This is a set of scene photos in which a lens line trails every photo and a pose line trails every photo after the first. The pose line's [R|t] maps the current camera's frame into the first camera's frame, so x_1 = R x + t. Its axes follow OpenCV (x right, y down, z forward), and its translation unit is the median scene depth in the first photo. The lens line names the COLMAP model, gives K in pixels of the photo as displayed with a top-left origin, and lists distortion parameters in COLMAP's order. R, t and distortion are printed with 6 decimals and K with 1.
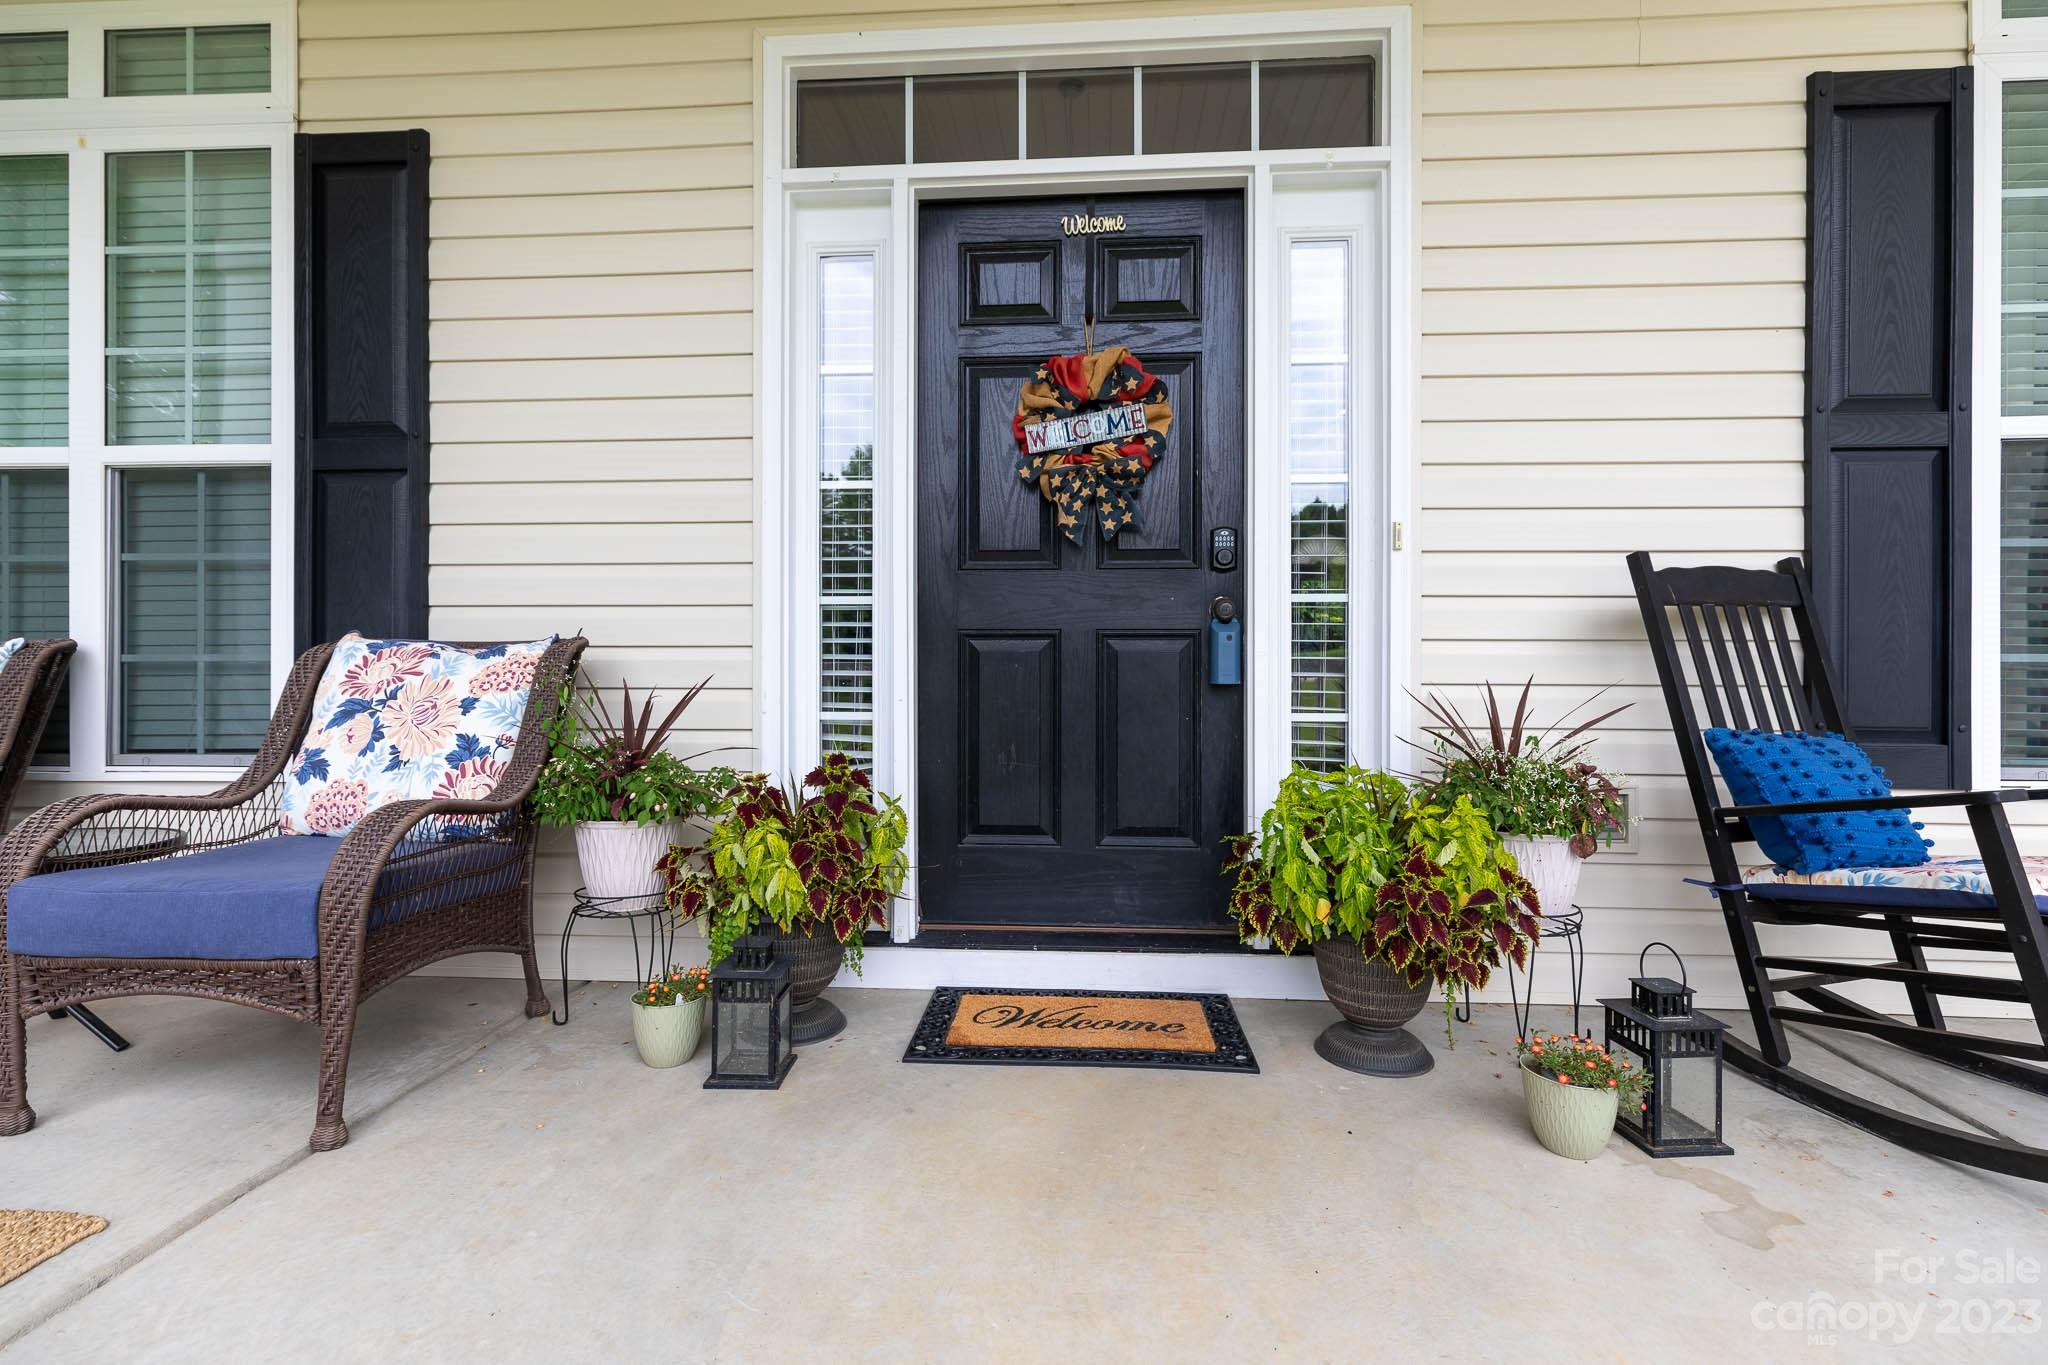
lens RADIAL K [[904.9, 0, 1025.5], [0, 904.9, 673.6], [0, 0, 1]] dist [0.003089, 0.000187]
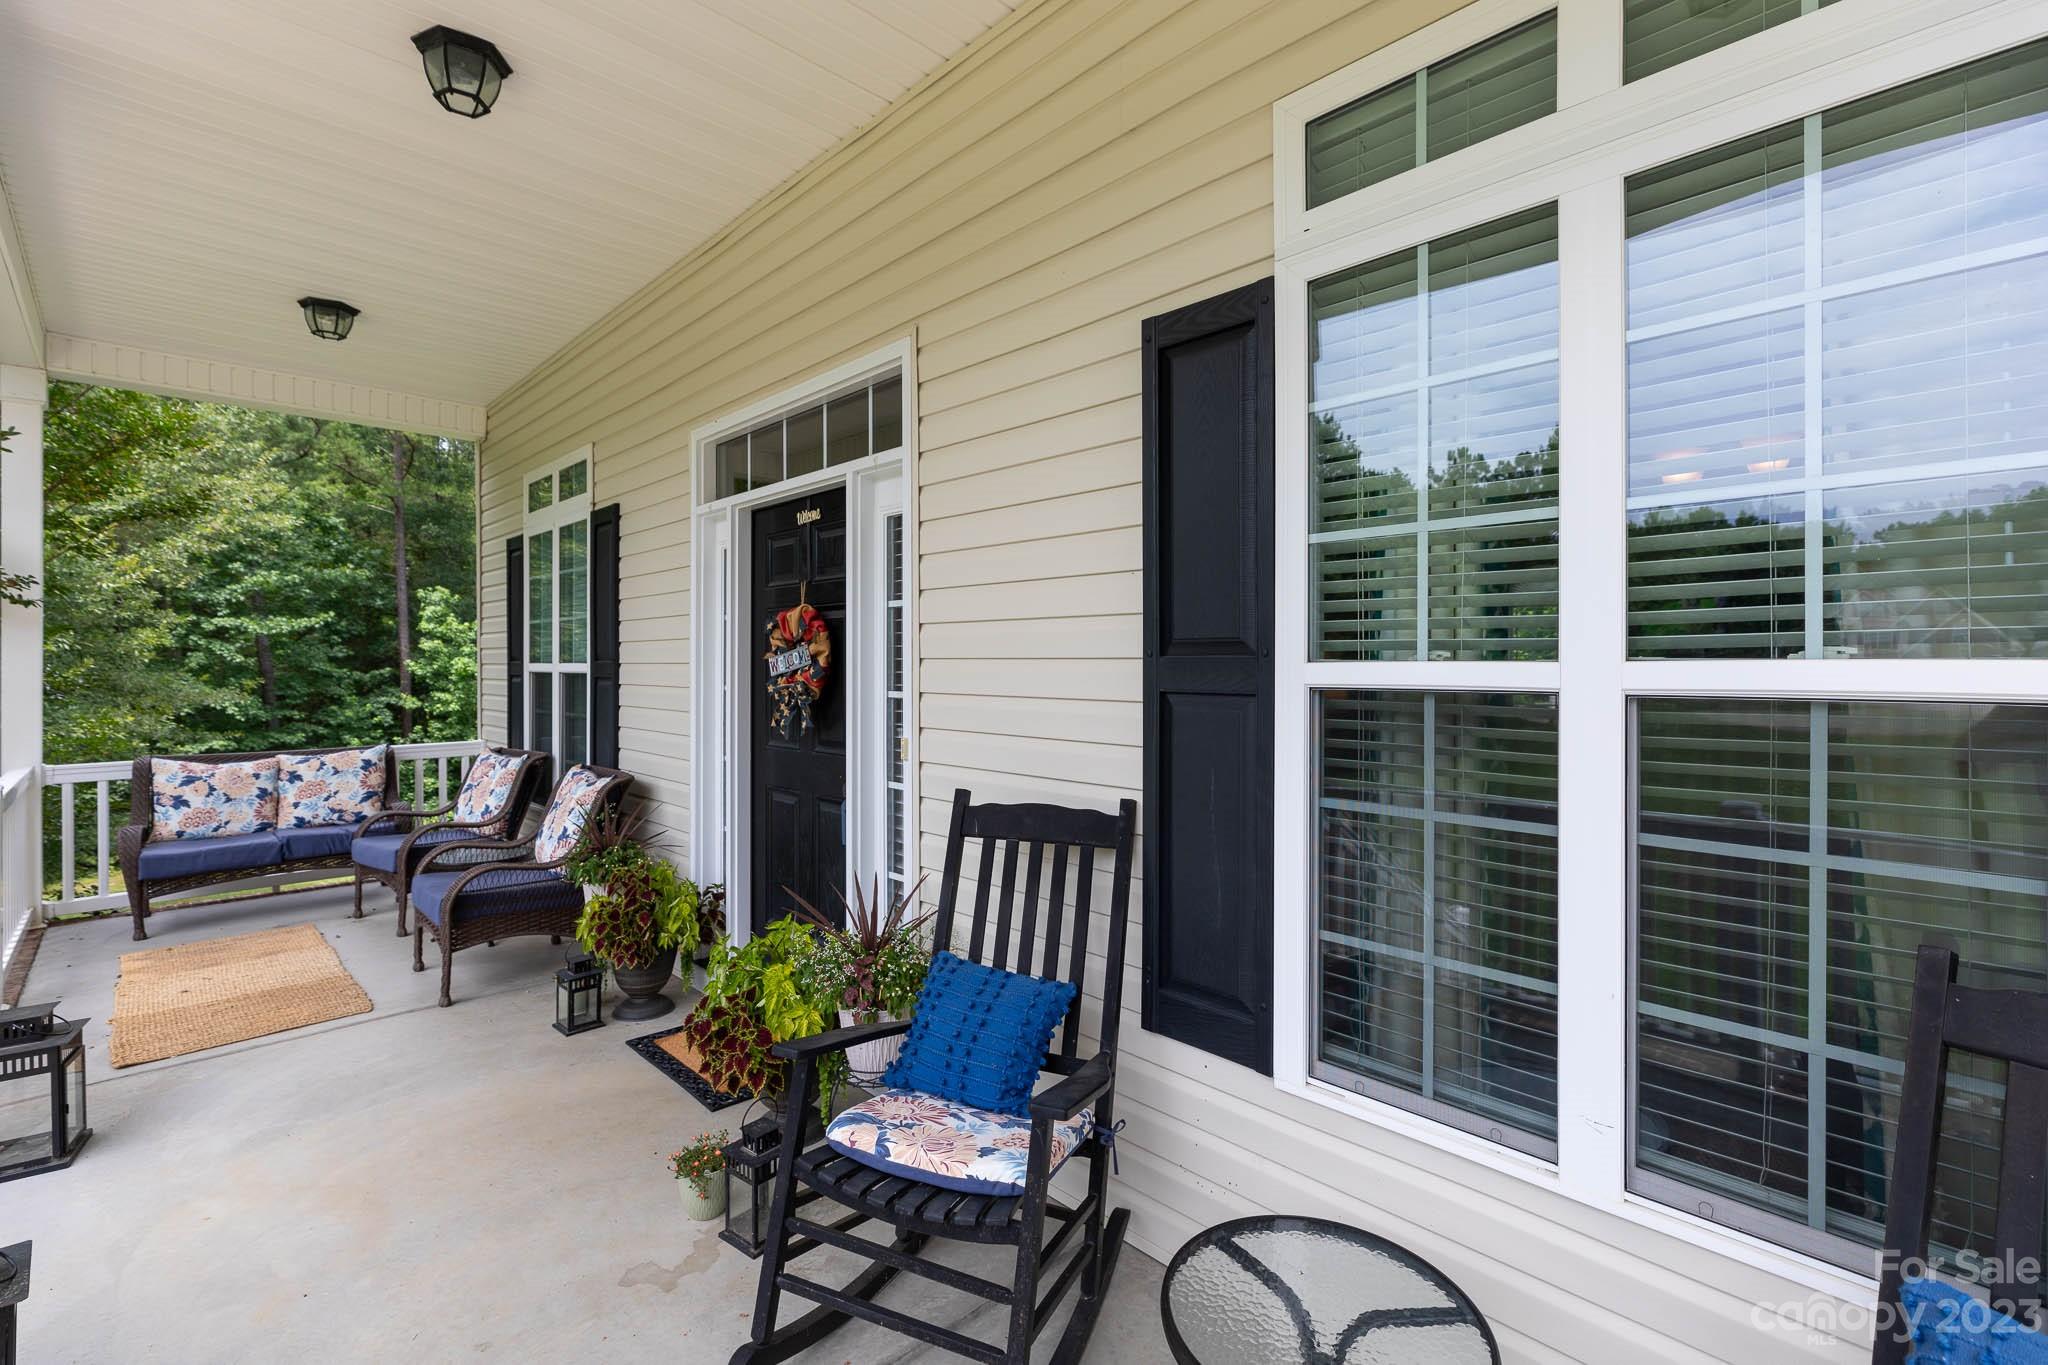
lens RADIAL K [[904.9, 0, 1025.5], [0, 904.9, 673.6], [0, 0, 1]] dist [0.003089, 0.000187]
pose [[0.743028, 0.002596, -0.669256, 1.434245], [0.000801, 0.999988, 0.004768, -0.272553], [0.669260, -0.004078, 0.743017, 0.162674]]
